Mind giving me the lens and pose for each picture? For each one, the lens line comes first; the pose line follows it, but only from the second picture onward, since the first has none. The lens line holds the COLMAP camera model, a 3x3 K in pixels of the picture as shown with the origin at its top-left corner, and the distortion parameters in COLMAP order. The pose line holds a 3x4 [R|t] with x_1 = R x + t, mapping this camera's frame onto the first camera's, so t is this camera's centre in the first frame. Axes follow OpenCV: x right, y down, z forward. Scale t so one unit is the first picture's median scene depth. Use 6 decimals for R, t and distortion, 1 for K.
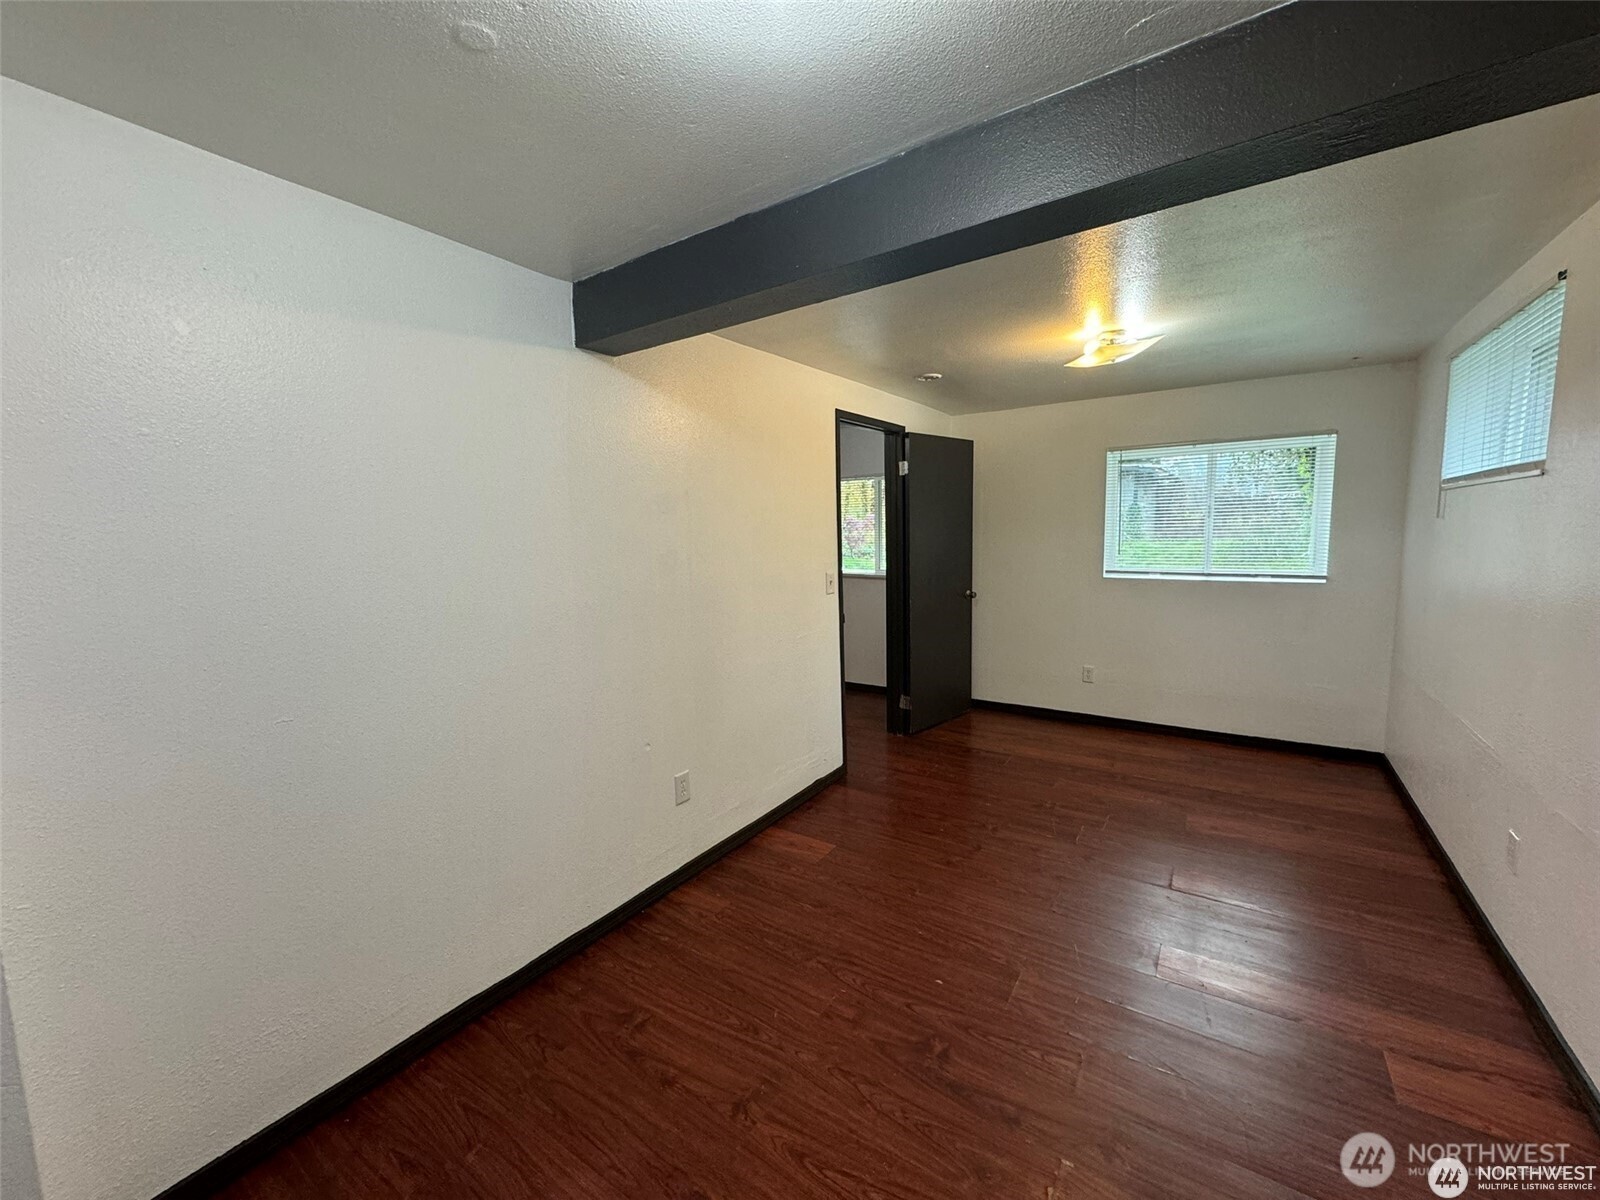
lens RADIAL K [[633.0, 0, 795.8], [0, 633.0, 600.2], [0, 0, 1]] dist [-0.001344, 0.000580]
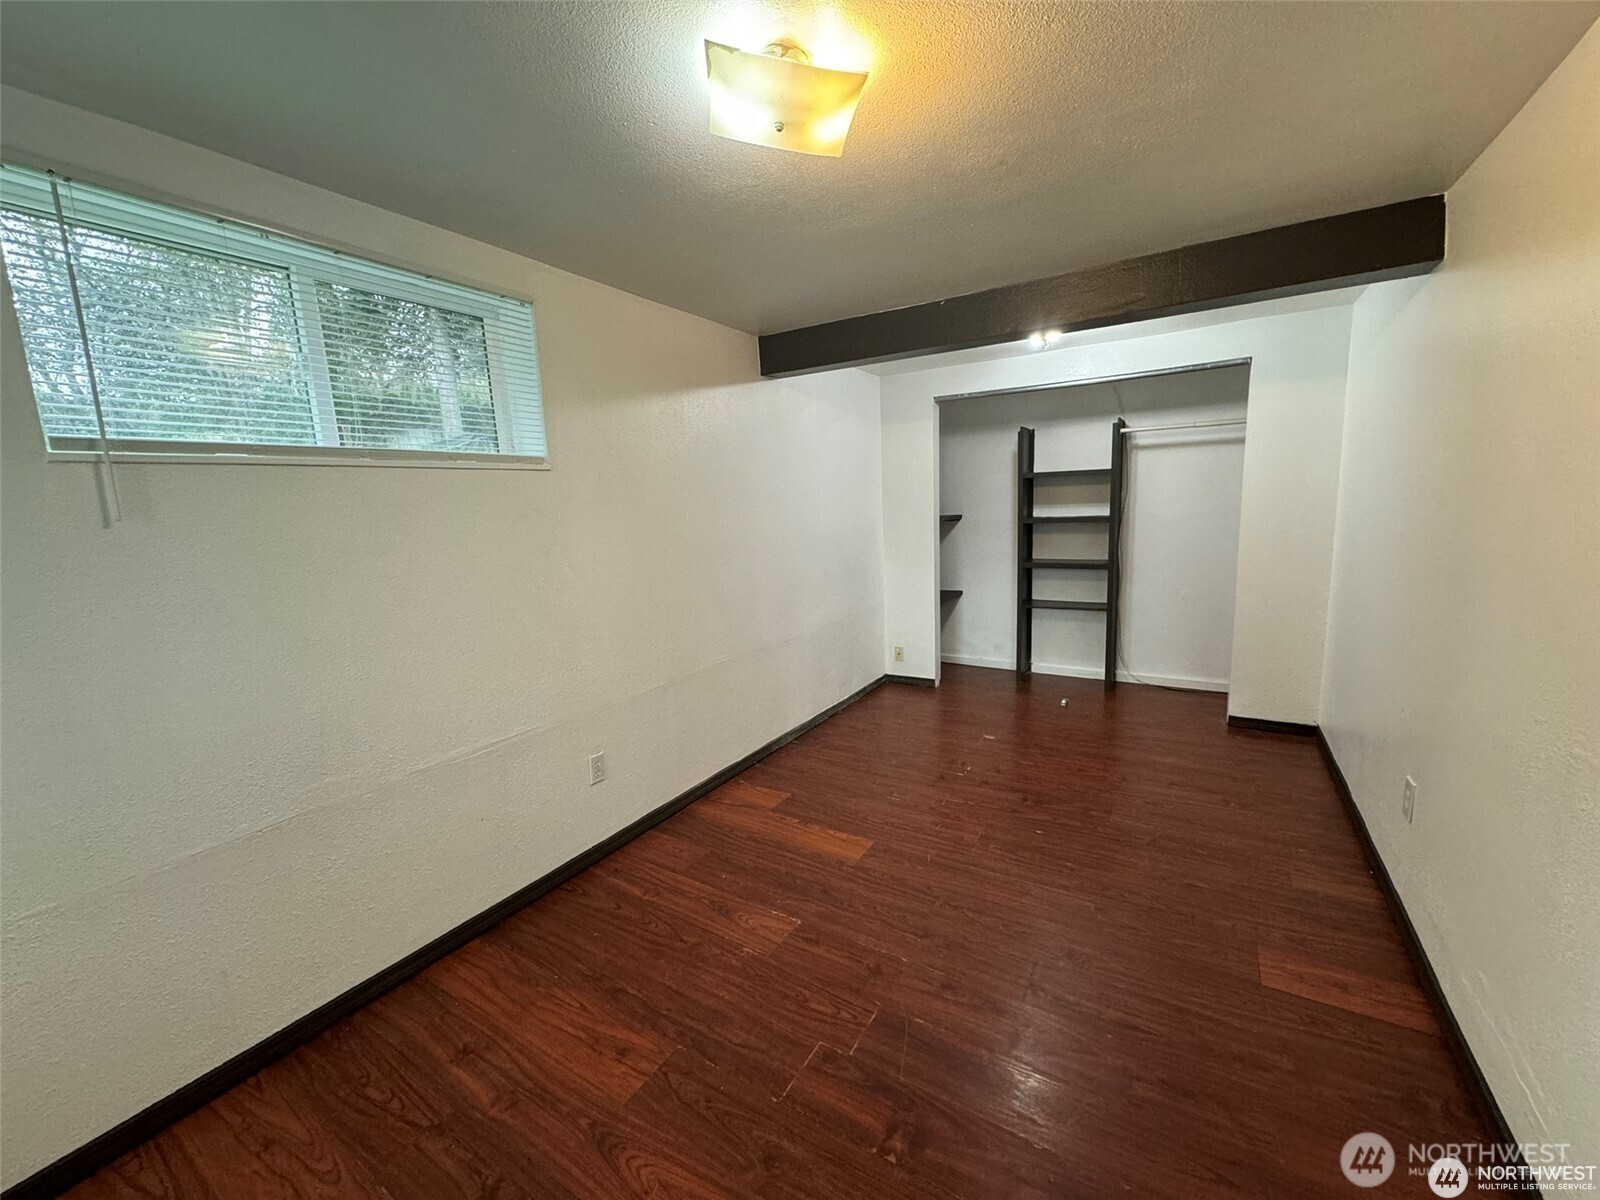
lens RADIAL K [[633.0, 0, 803.1], [0, 633.0, 601.4], [0, 0, 1]] dist [-0.001344, 0.000580]
pose [[-0.996785, 0.071878, -0.035387, 0.656718], [0.060240, 0.963613, 0.260426, -0.207331], [0.052819, 0.257457, -0.964845, 1.912148]]
